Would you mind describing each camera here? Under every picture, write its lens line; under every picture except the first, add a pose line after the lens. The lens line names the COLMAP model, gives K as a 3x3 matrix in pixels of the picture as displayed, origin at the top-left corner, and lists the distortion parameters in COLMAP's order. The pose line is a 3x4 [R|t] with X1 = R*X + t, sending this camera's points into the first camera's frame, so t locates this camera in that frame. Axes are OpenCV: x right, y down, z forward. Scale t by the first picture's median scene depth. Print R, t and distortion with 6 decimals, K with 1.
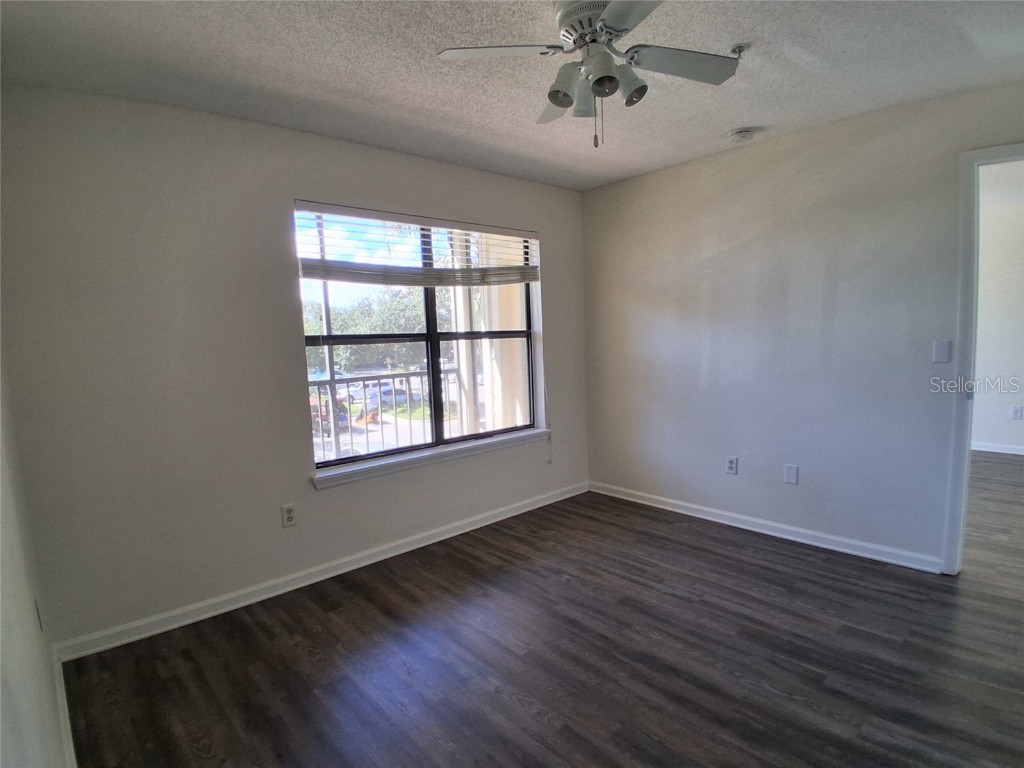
lens RADIAL K [[533.9, 0, 511.2], [0, 533.9, 394.3], [0, 0, 1]] dist [0.002512, -0.042382]
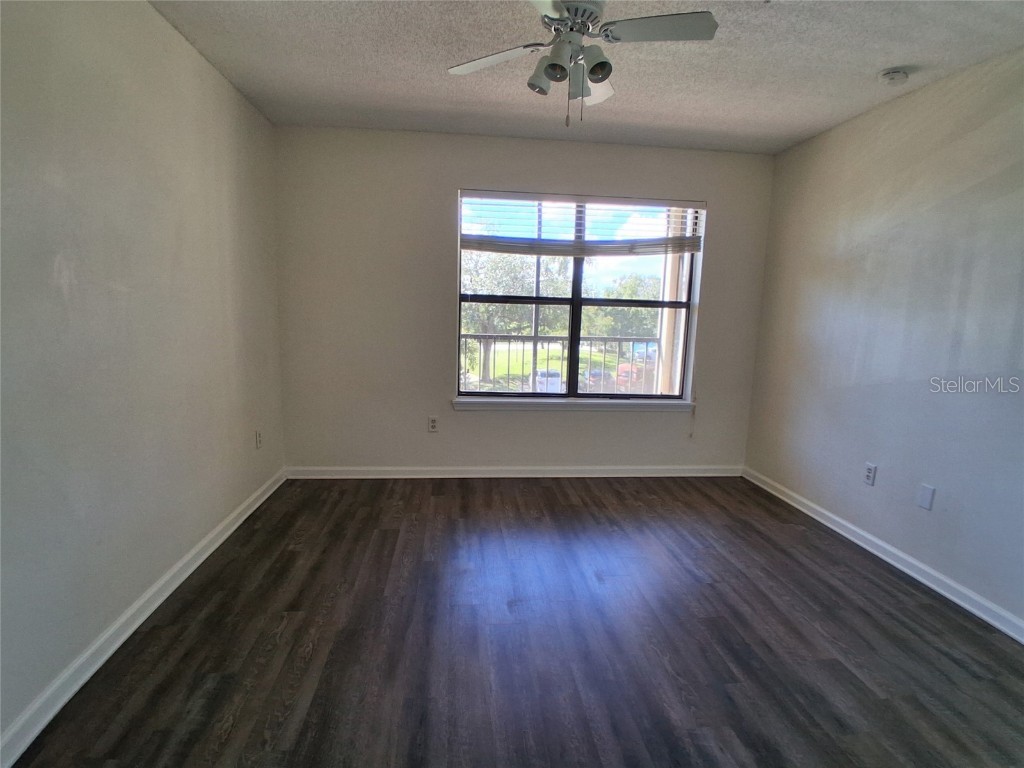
lens RADIAL K [[511.1, 0, 514.4], [0, 511.1, 394.1], [0, 0, 1]] dist [-0.000692, -0.043079]
pose [[0.809470, 0.149957, -0.567690, 0.431275], [-0.121416, 0.988690, 0.088038, 0.007761], [0.574471, -0.002338, 0.818522, 0.036764]]
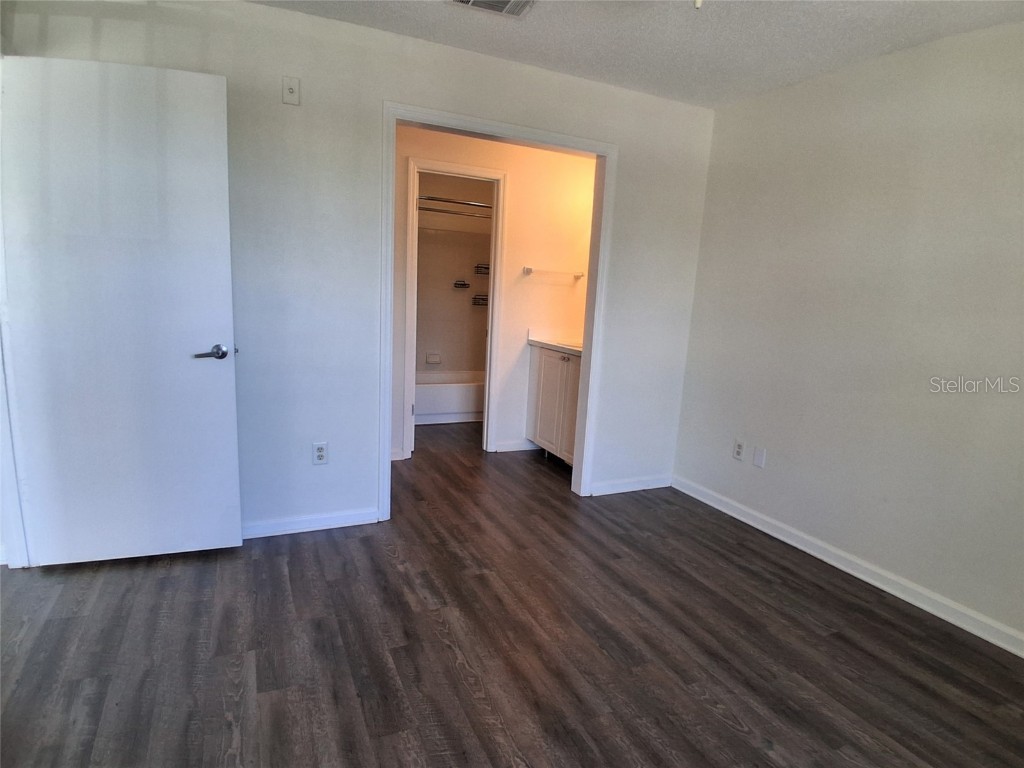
lens RADIAL K [[553.5, 0, 513.4], [0, 553.5, 392.7], [0, 0, 1]] dist [0.002748, -0.044395]
pose [[-0.958248, -0.064436, 0.278584, 0.089481], [0.014460, 0.962112, 0.272272, -0.102892], [-0.285573, 0.264933, -0.921010, 1.051068]]
